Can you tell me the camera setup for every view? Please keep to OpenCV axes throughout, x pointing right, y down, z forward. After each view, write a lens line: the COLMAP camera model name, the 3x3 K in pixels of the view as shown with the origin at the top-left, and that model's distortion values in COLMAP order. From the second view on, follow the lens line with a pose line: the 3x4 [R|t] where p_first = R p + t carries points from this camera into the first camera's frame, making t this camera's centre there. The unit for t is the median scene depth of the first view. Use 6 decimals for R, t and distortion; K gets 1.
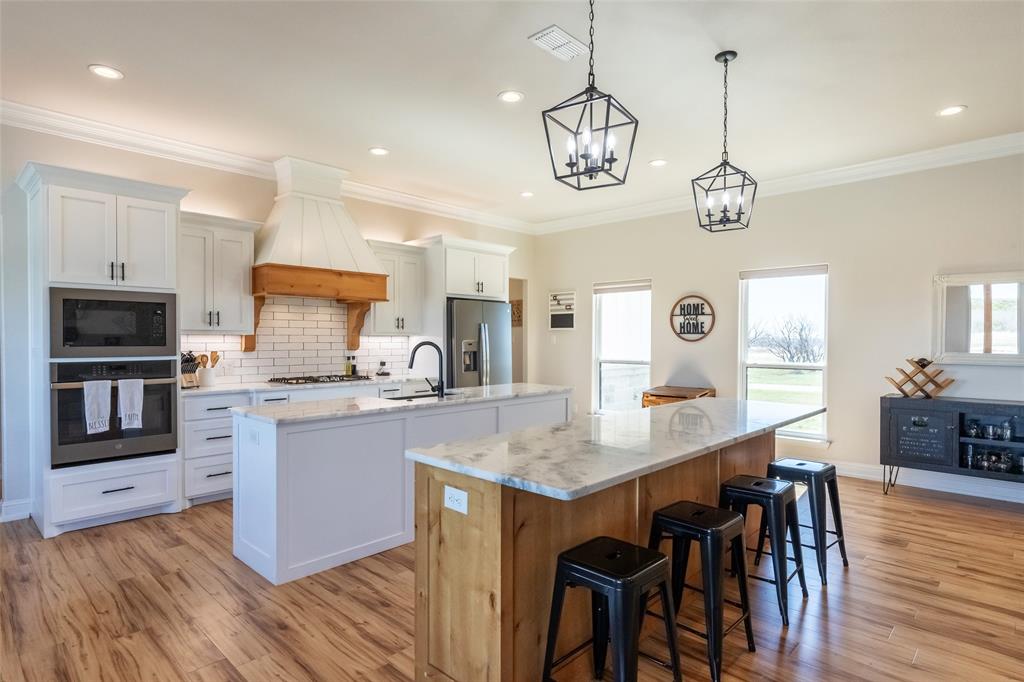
lens RADIAL K [[560.8, 0, 512.0], [0, 560.8, 341.0], [0, 0, 1]] dist [0.002328, 0.000380]
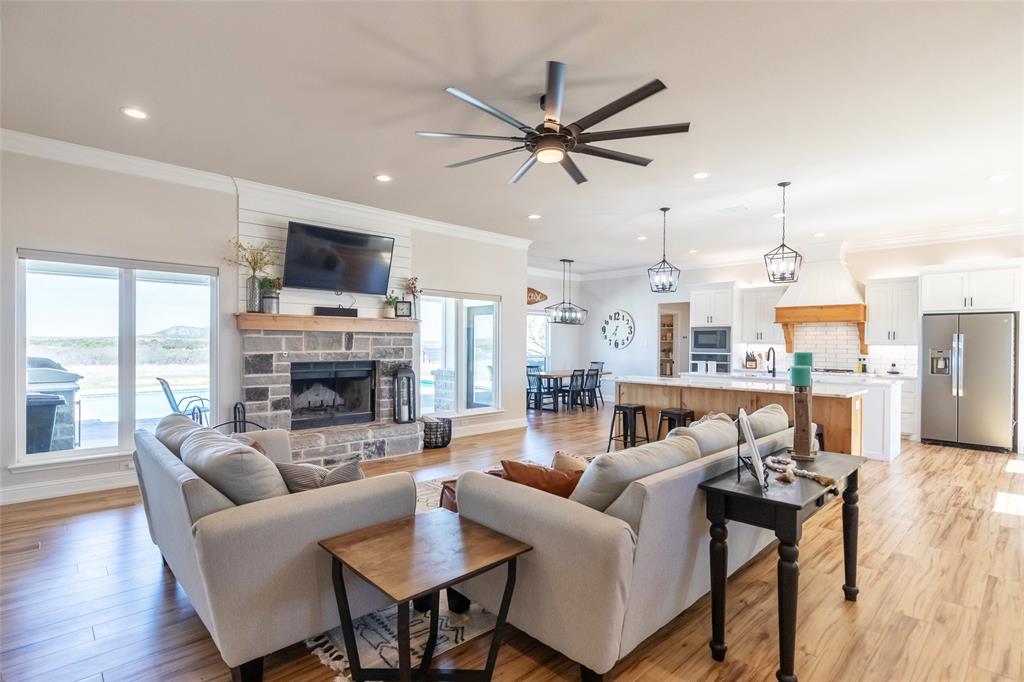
lens RADIAL K [[493.4, 0, 512.0], [0, 493.4, 341.0], [0, 0, 1]] dist [-0.000167, 0.000015]
pose [[-0.050764, -0.000221, -0.998711, 1.210285], [-0.009712, 0.999953, 0.000273, -0.011503], [0.998663, 0.009713, -0.050763, 0.152533]]
